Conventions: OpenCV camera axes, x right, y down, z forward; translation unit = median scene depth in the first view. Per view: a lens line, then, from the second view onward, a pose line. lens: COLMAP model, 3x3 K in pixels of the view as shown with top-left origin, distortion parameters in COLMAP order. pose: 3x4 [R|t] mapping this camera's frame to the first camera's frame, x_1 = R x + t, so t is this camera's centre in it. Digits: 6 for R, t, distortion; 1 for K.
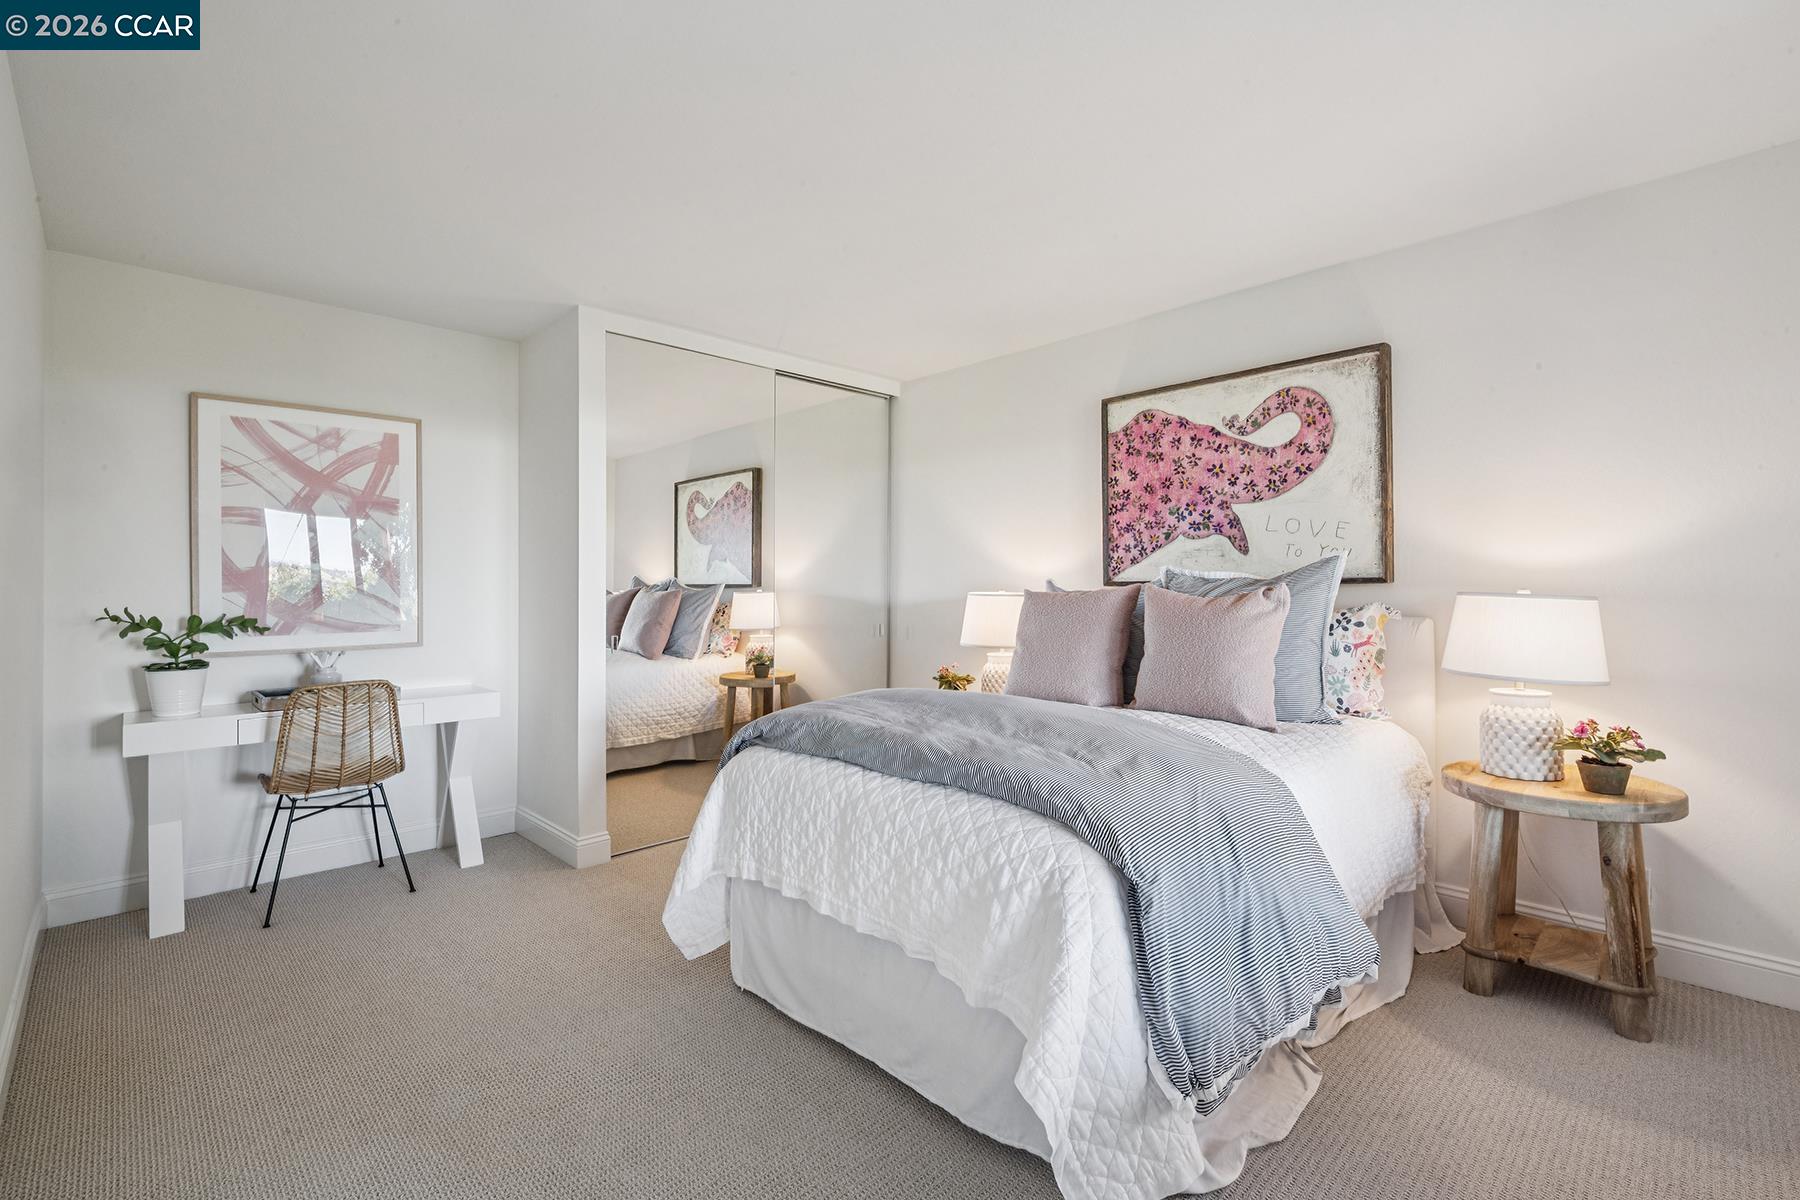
lens RADIAL K [[788.0, 0, 900.0], [0, 788.0, 600.0], [0, 0, 1]] dist [0.012305, -0.000058]
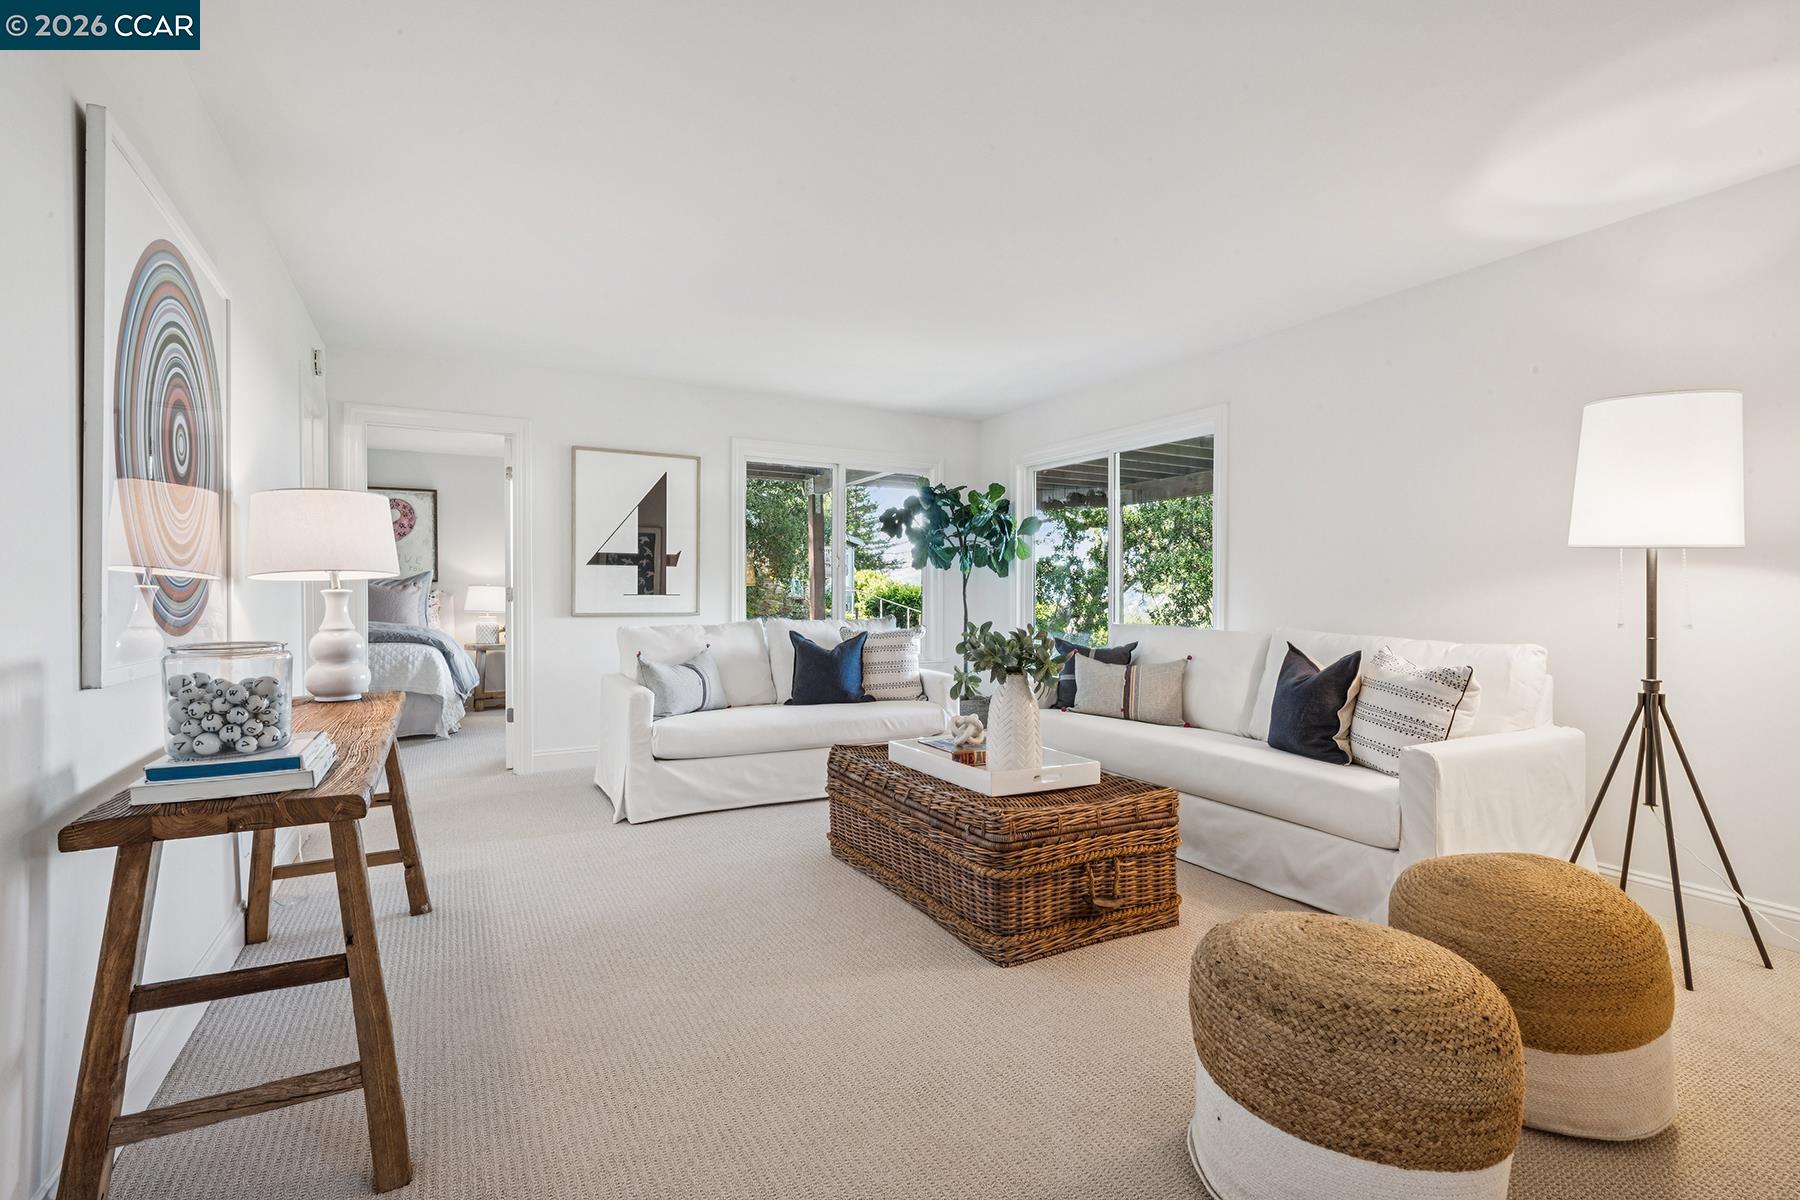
lens RADIAL K [[822.6, 0, 900.0], [0, 822.6, 600.0], [0, 0, 1]] dist [0.001853, 0.000122]
pose [[0.277341, -0.003400, 0.960766, -1.448729], [0.011212, 0.999937, 0.000302, 0.050481], [-0.960706, 0.010688, 0.277362, -1.124961]]
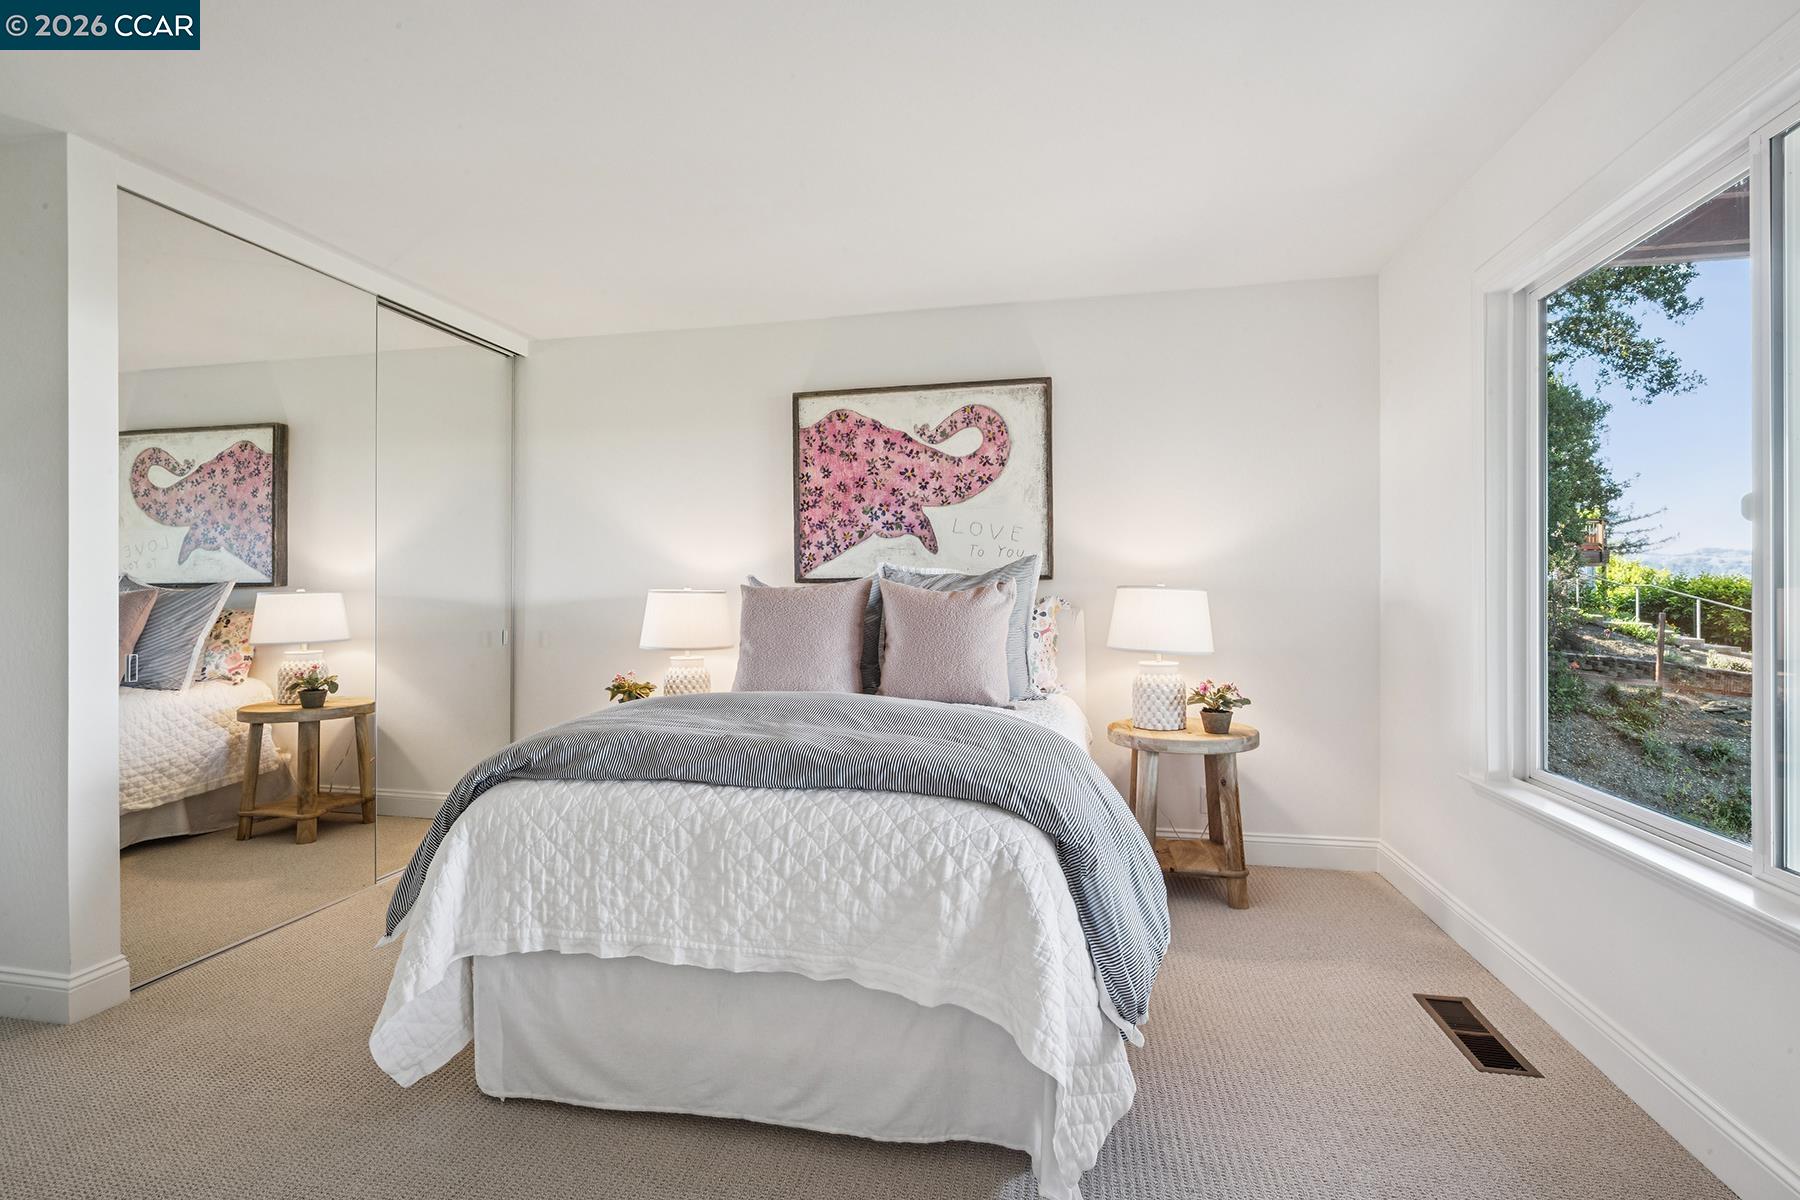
lens RADIAL K [[822.6, 0, 900.0], [0, 822.6, 600.0], [0, 0, 1]] dist [0.001853, 0.000122]
pose [[0.835744, -0.006492, 0.549082, -0.233579], [0.010791, 0.999931, -0.004602, 0.011401], [-0.549014, 0.009772, 0.835756, 0.086432]]
